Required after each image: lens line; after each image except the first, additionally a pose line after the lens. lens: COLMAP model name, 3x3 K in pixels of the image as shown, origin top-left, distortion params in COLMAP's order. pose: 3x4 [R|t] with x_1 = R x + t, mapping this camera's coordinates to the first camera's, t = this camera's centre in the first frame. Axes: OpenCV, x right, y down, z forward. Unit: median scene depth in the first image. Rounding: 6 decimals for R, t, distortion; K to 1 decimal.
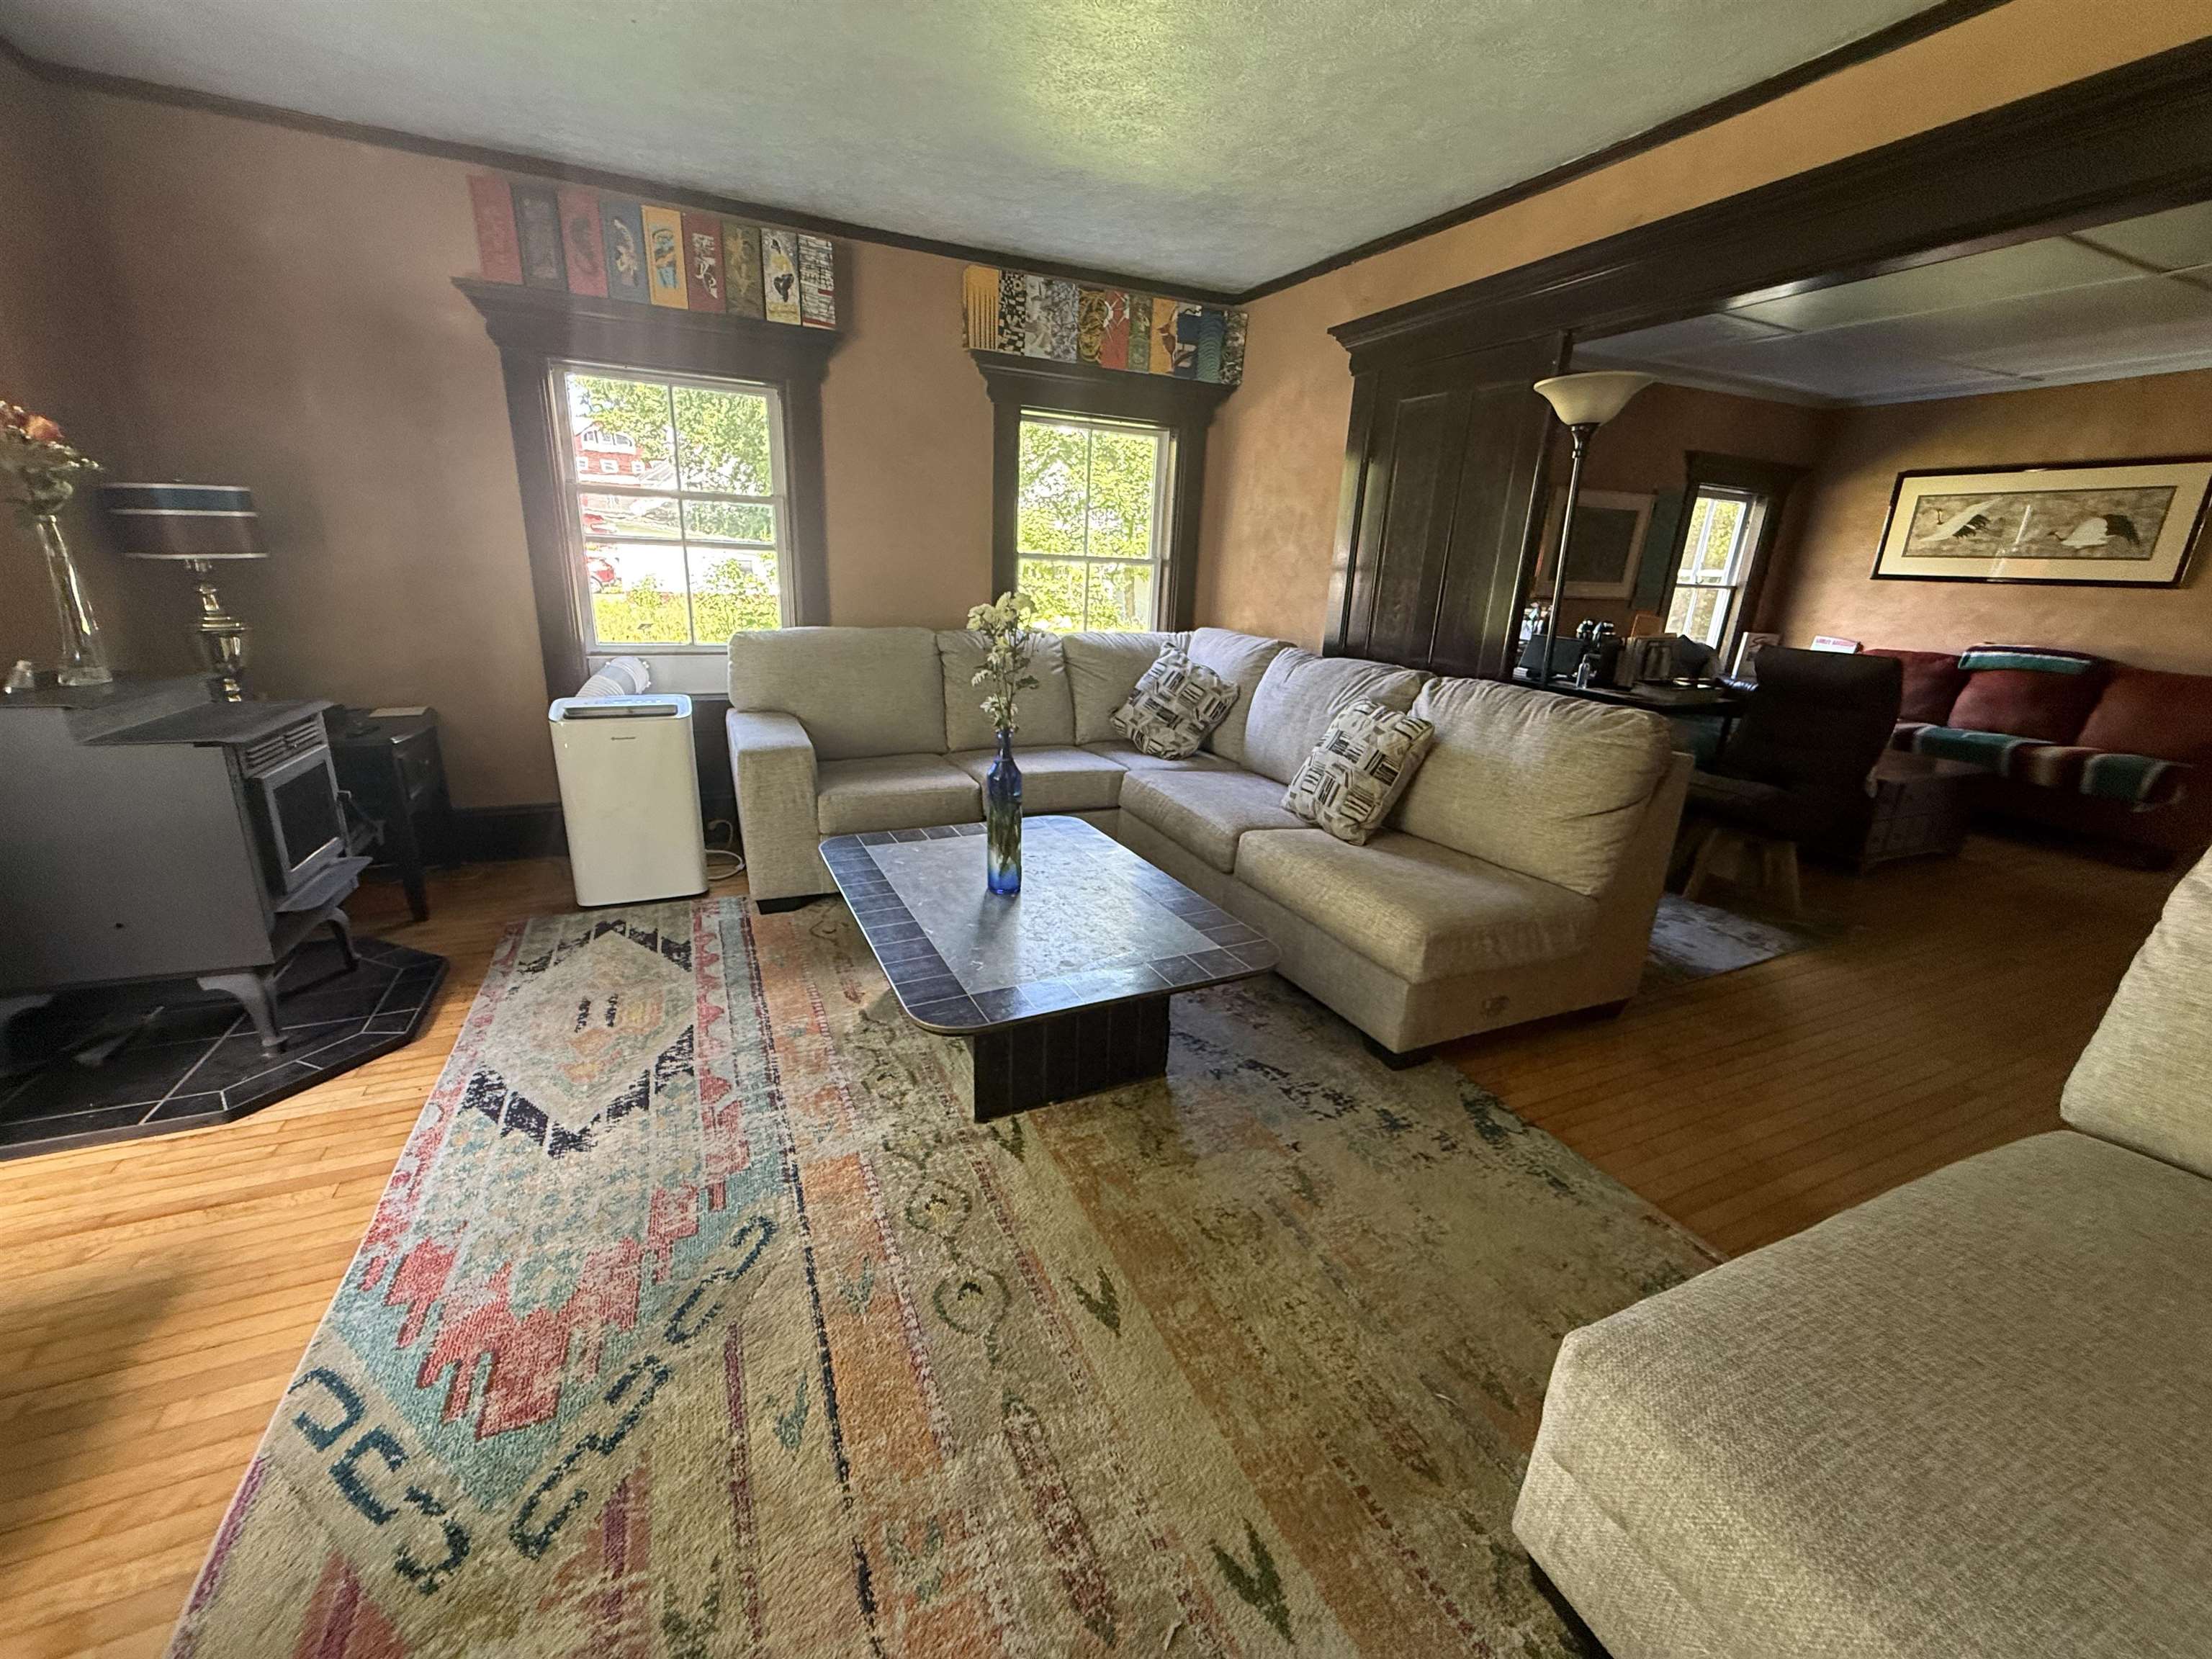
lens RADIAL K [[885.0, 0, 1105.1], [0, 885.0, 833.7], [0, 0, 1]] dist [0.004082, 0.000936]
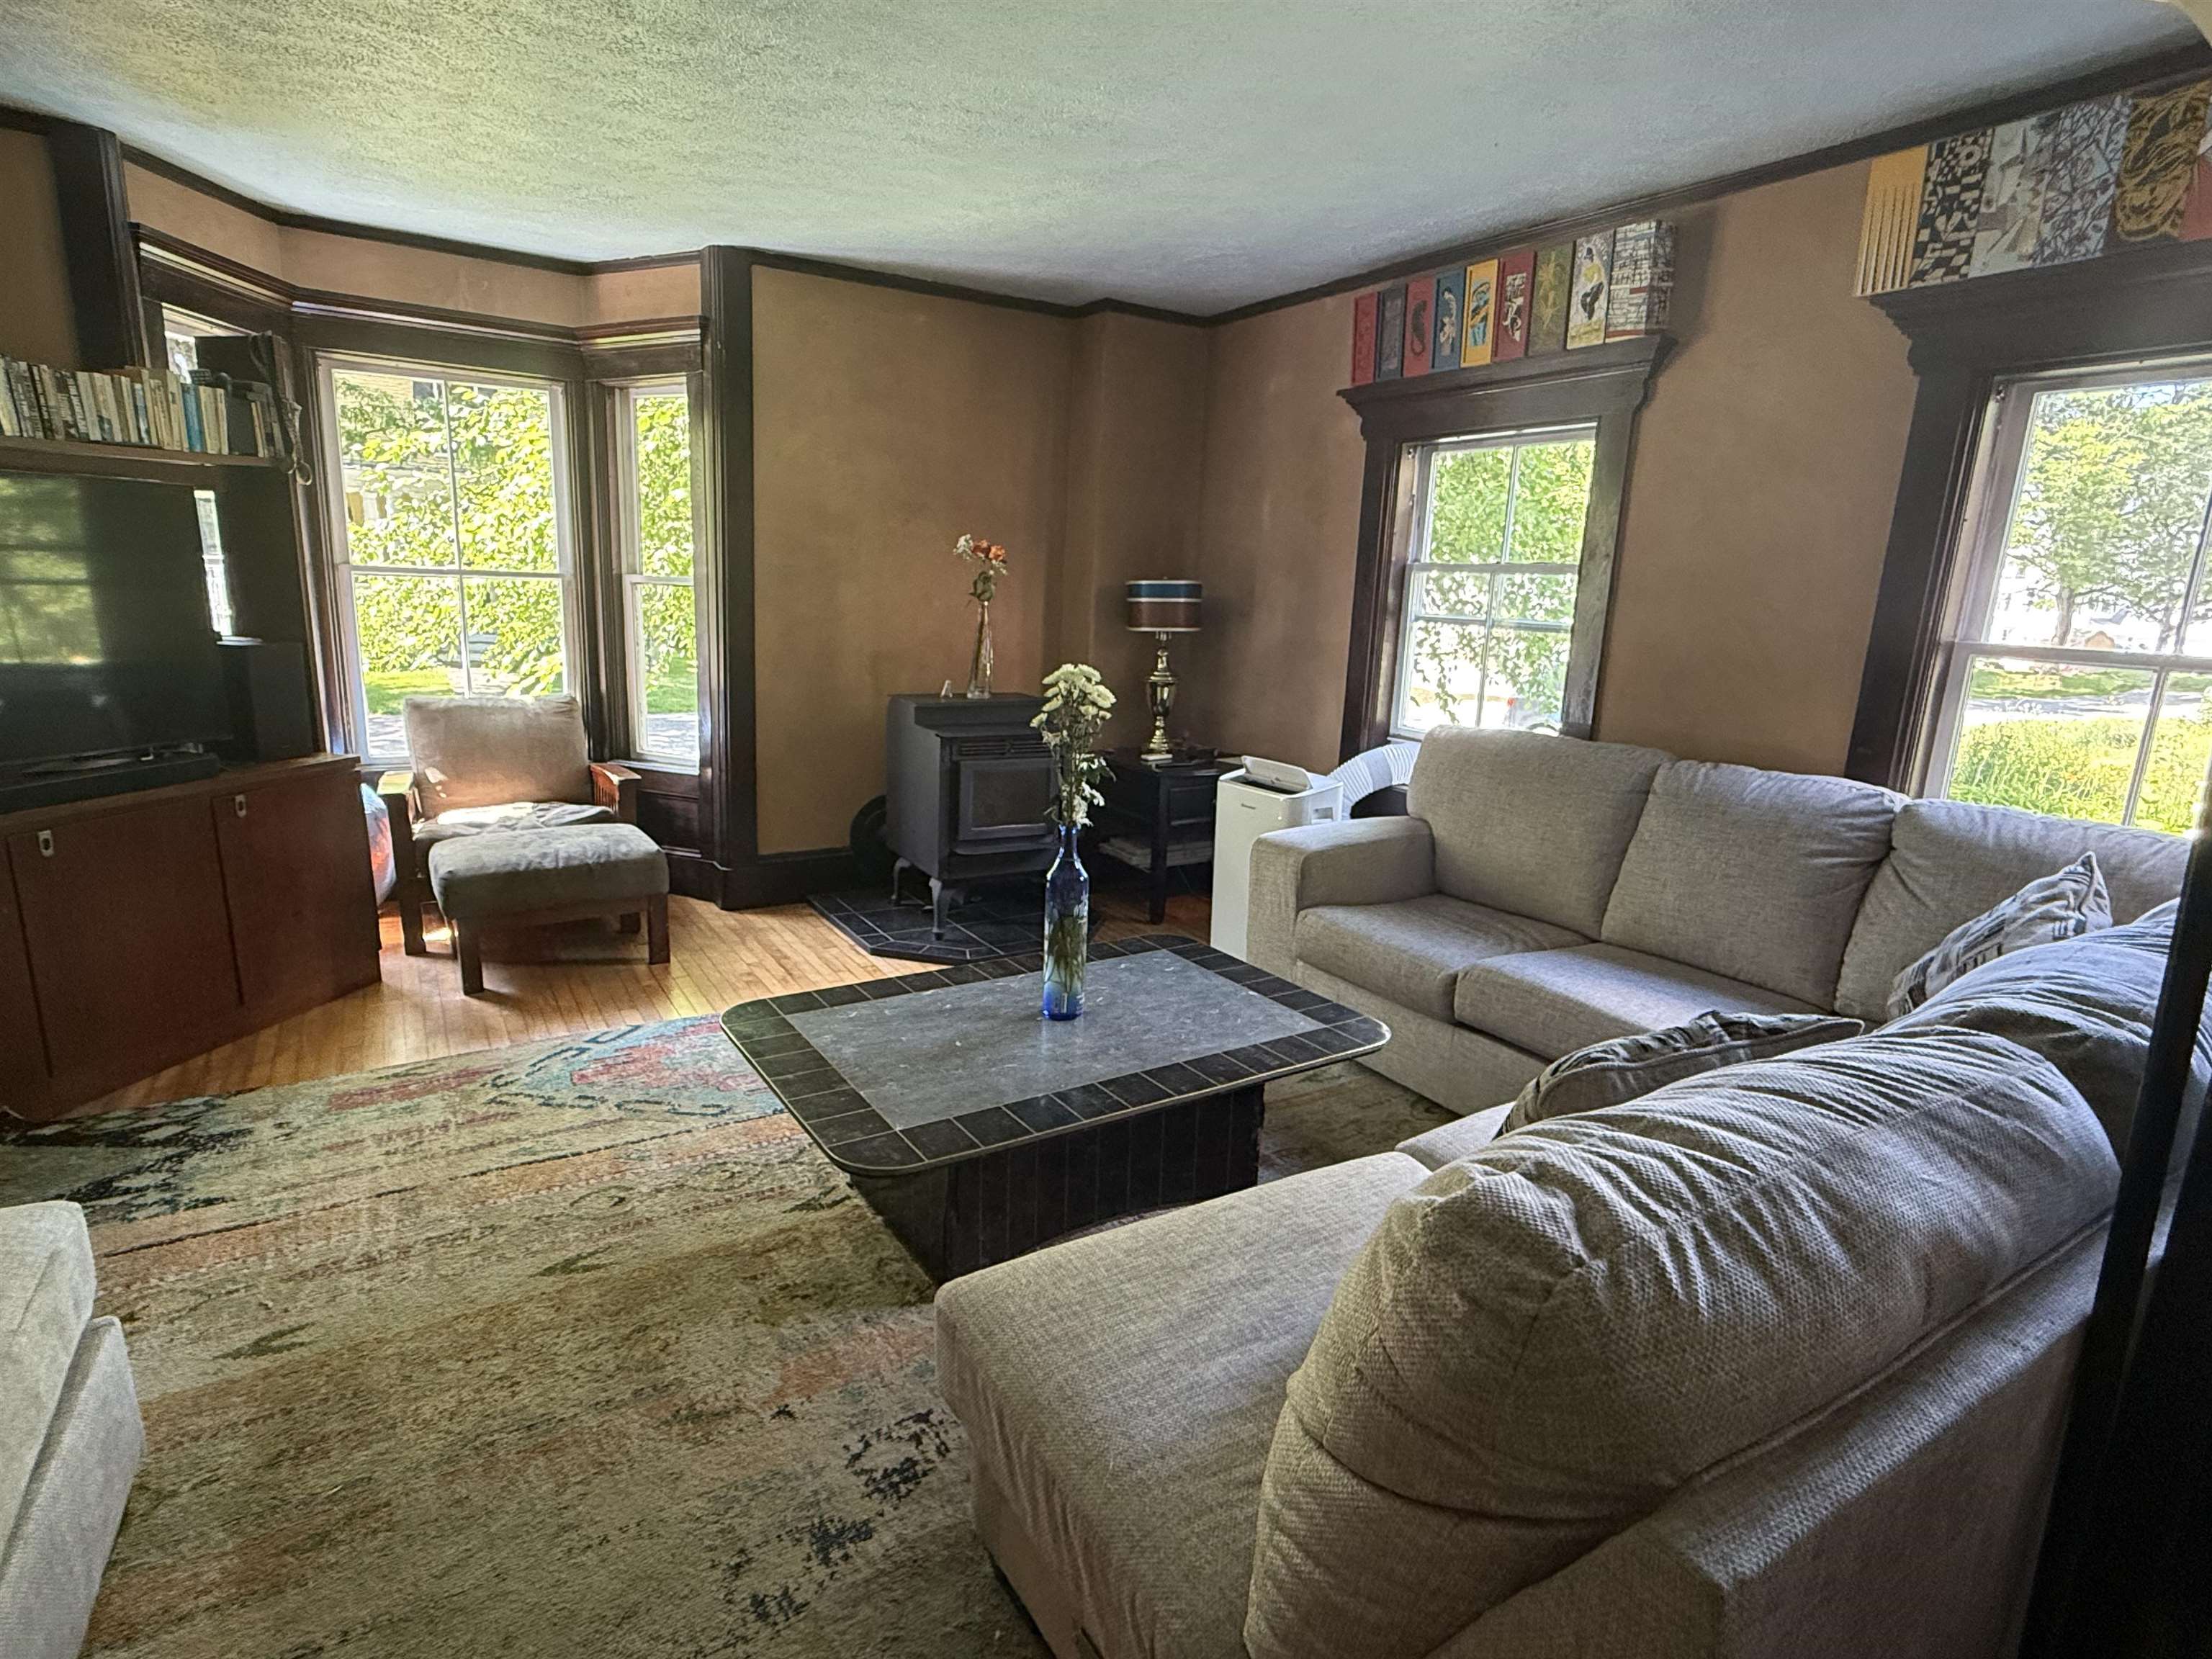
lens RADIAL K [[1140.3, 0, 1100.0], [0, 1140.3, 835.9], [0, 0, 1]] dist [0.001188, -0.000381]
pose [[0.124199, 0.180393, -0.975722, 0.667511], [-0.322841, 0.937179, 0.132173, -0.181673], [0.938269, 0.298588, 0.174635, 0.589889]]
